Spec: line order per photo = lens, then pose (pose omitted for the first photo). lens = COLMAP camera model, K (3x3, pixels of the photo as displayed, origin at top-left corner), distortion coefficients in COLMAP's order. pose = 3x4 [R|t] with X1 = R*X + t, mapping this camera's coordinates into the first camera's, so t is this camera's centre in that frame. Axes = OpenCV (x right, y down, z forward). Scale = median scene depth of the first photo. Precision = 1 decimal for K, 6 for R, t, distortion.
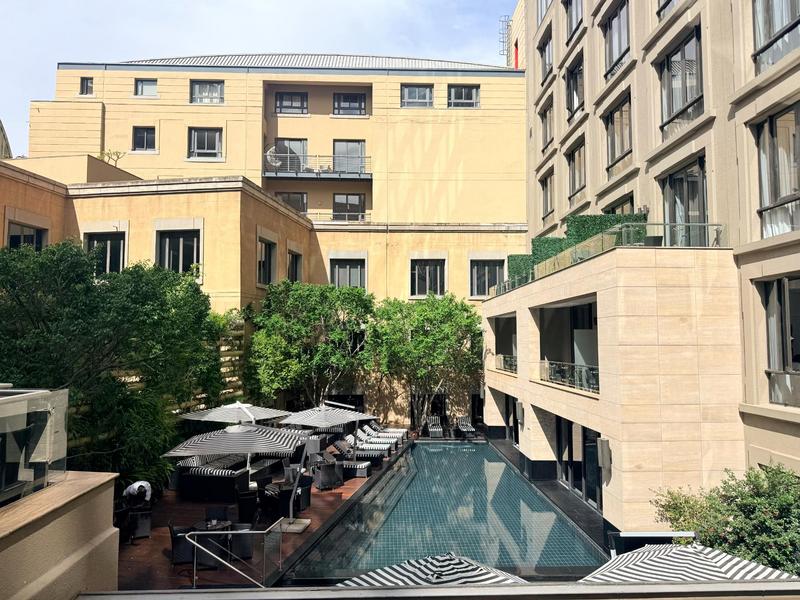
lens RADIAL K [[552.0, 0, 401.7], [0, 552.0, 313.8], [0, 0, 1]] dist [0.076066, -0.105828]
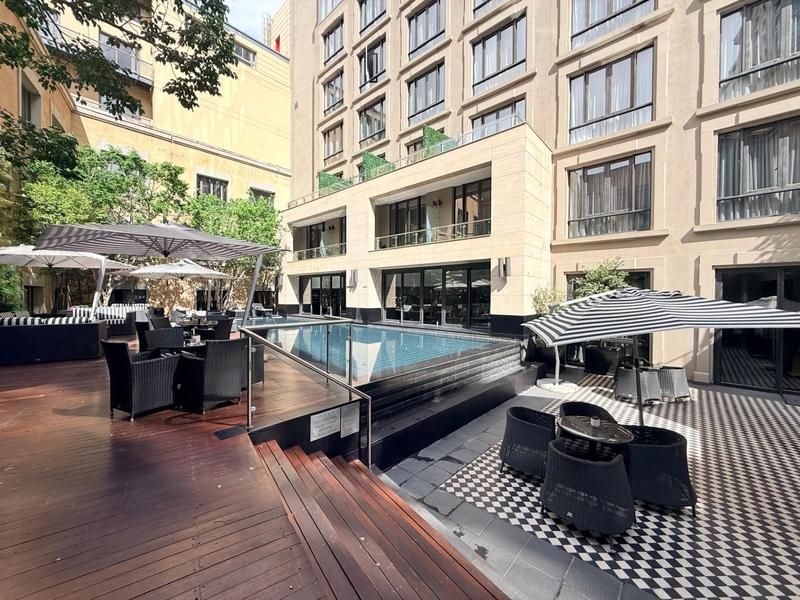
lens RADIAL K [[313.9, 0, 400.0], [0, 313.9, 300.0], [0, 0, 1]] dist [-0.000109, 0.000004]
pose [[0.705647, -0.010925, 0.708479, -0.180492], [-0.042957, 0.997382, 0.058165, 0.129861], [-0.707260, -0.071478, 0.703330, 0.261497]]
